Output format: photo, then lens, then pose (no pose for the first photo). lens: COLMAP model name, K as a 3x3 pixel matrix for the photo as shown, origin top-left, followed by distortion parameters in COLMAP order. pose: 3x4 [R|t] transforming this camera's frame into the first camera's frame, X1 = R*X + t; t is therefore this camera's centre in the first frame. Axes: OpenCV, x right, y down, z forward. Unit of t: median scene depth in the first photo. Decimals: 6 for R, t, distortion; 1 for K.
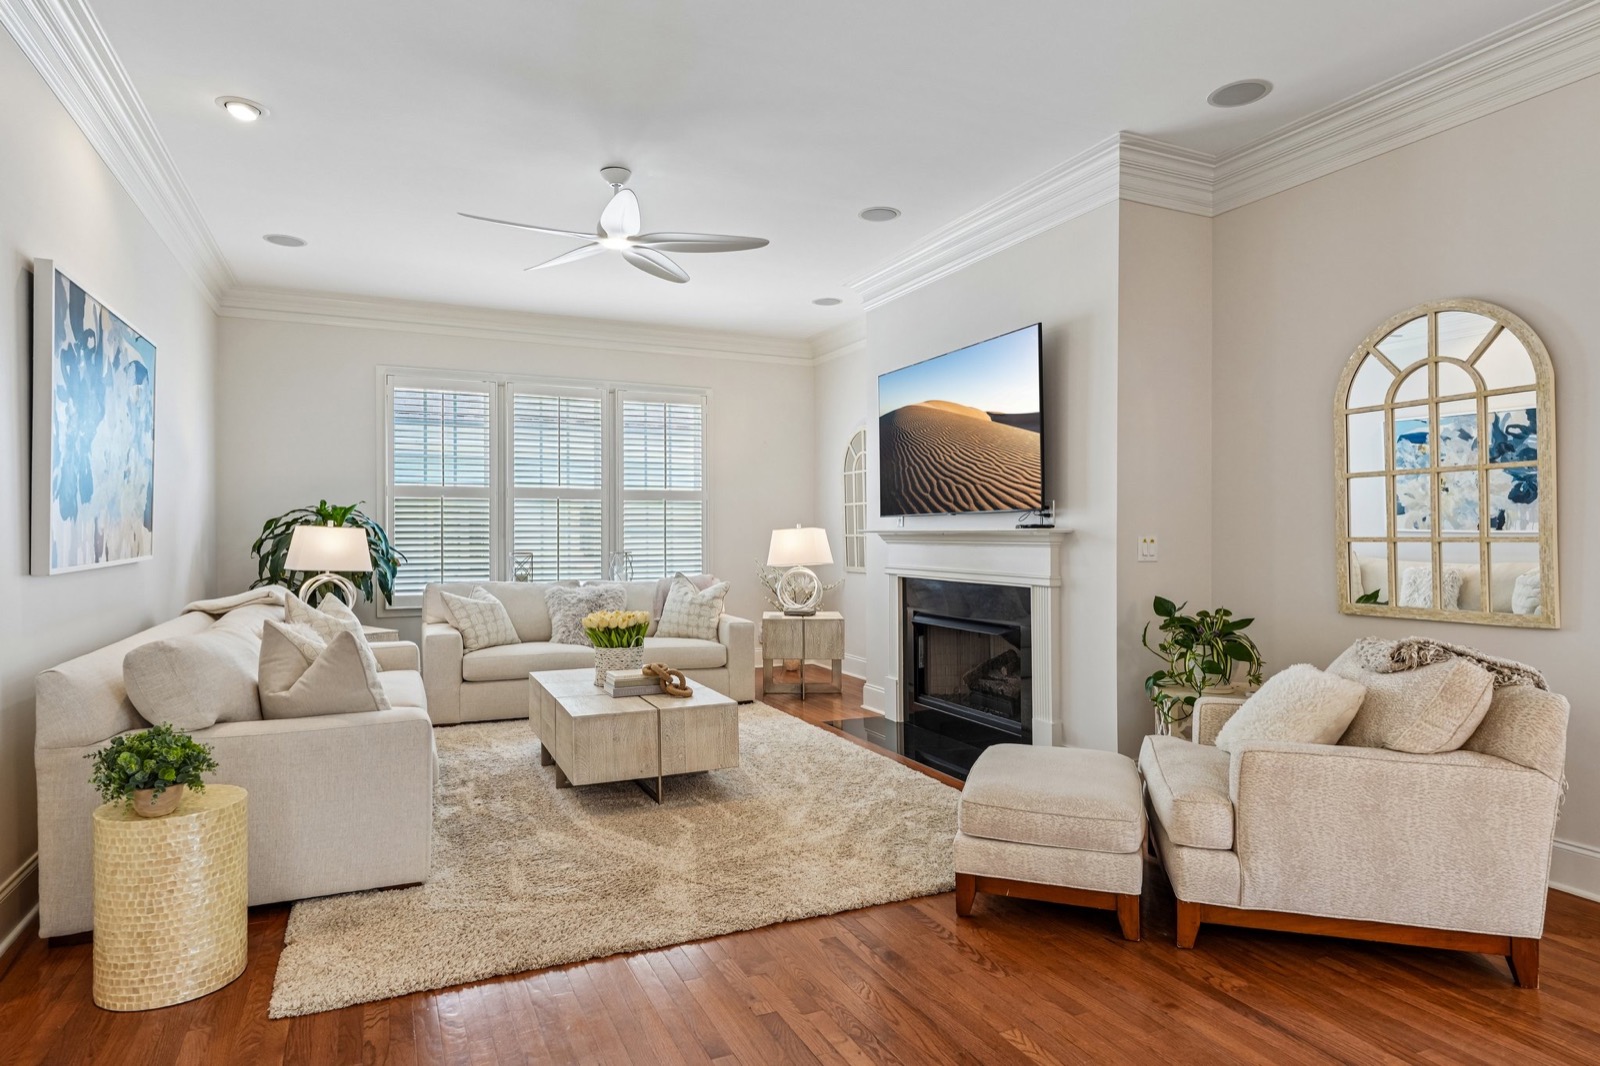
lens RADIAL K [[913.2, 0, 797.4], [0, 913.2, 527.2], [0, 0, 1]] dist [0.001947, -0.001341]
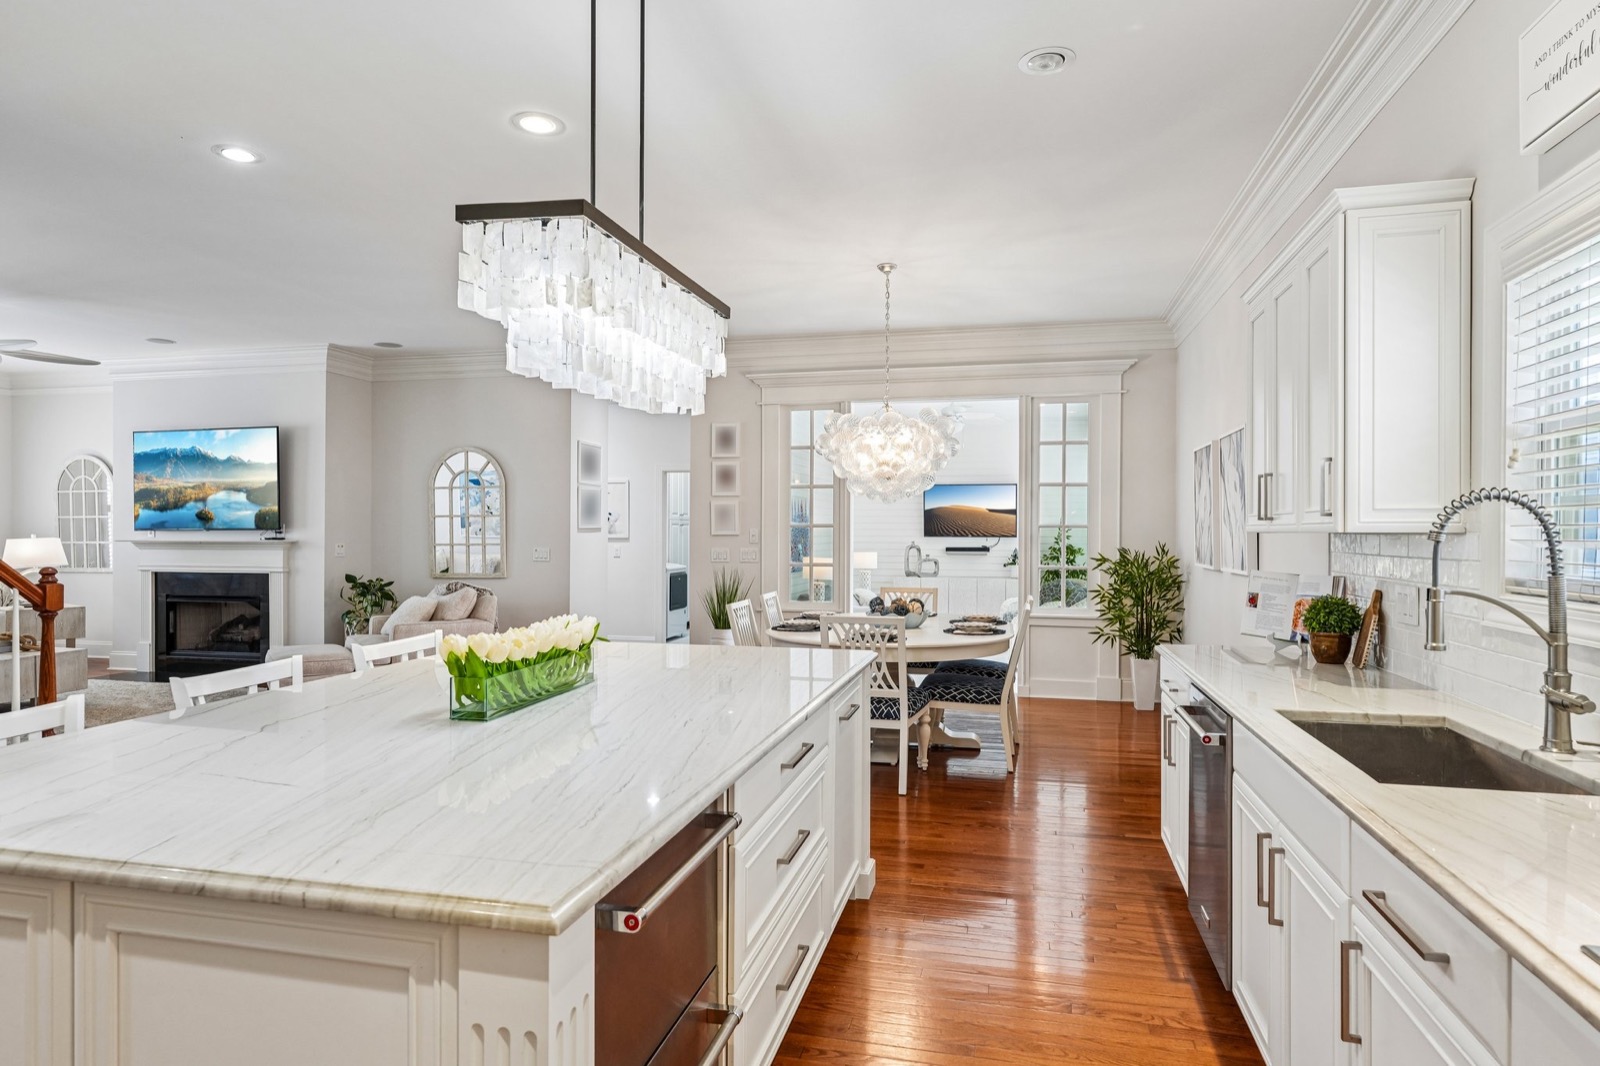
lens RADIAL K [[910.0, 0, 796.9], [0, 910.0, 531.6], [0, 0, 1]] dist [-0.001733, -0.001694]
pose [[0.615347, -0.001208, 0.788255, -0.596411], [-0.004573, 0.999977, 0.005102, -0.033684], [-0.788243, -0.006745, 0.615327, -1.052550]]
